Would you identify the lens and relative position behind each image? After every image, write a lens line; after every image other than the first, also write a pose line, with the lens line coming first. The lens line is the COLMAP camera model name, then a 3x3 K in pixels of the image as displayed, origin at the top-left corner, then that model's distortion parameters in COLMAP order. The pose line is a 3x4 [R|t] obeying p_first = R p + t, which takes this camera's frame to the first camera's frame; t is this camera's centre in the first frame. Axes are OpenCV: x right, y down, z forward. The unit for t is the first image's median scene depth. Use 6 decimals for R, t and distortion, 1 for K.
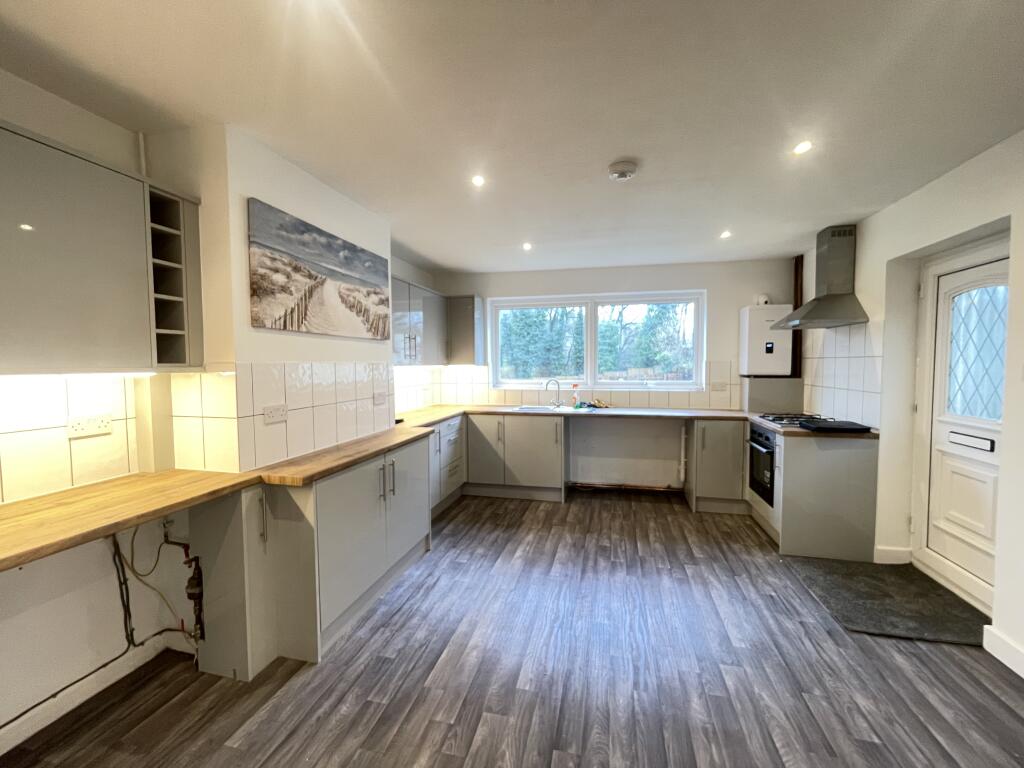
lens RADIAL K [[414.0, 0, 516.2], [0, 414.0, 388.2], [0, 0, 1]] dist [-0.003116, 0.000315]
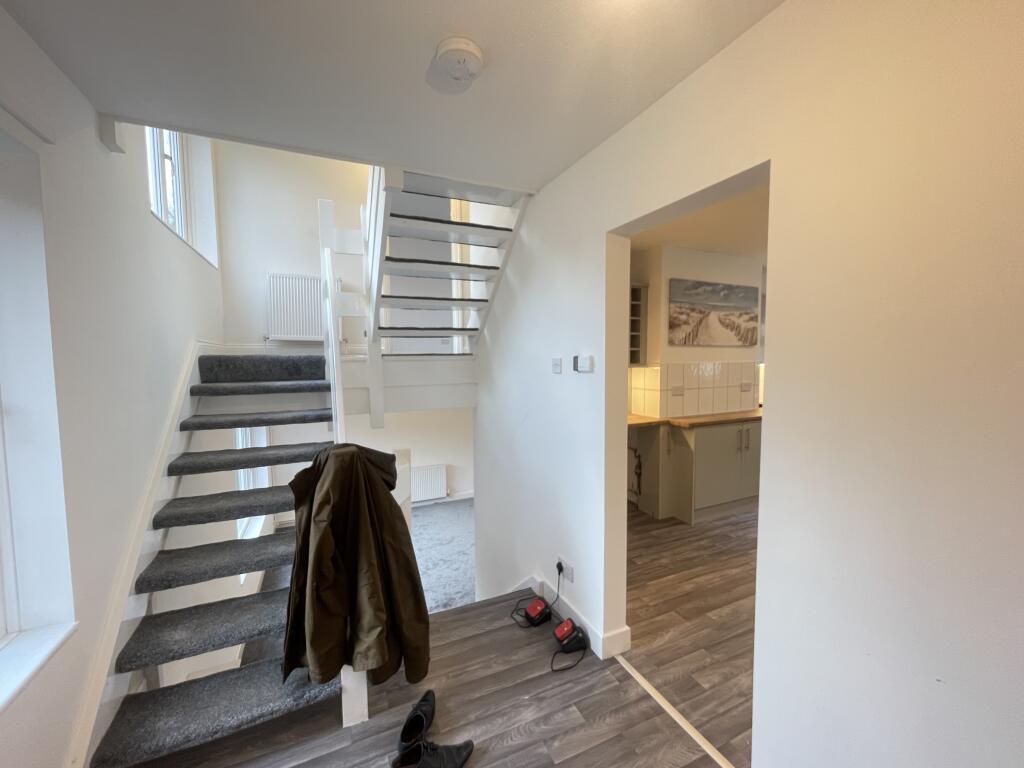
lens RADIAL K [[414.0, 0, 514.0], [0, 414.0, 387.9], [0, 0, 1]] dist [-0.003116, 0.000315]
pose [[0.615676, 0.052485, -0.786250, 0.411022], [-0.037193, 0.998603, 0.037537, 0.006218], [0.787121, 0.006132, 0.616768, -0.700048]]
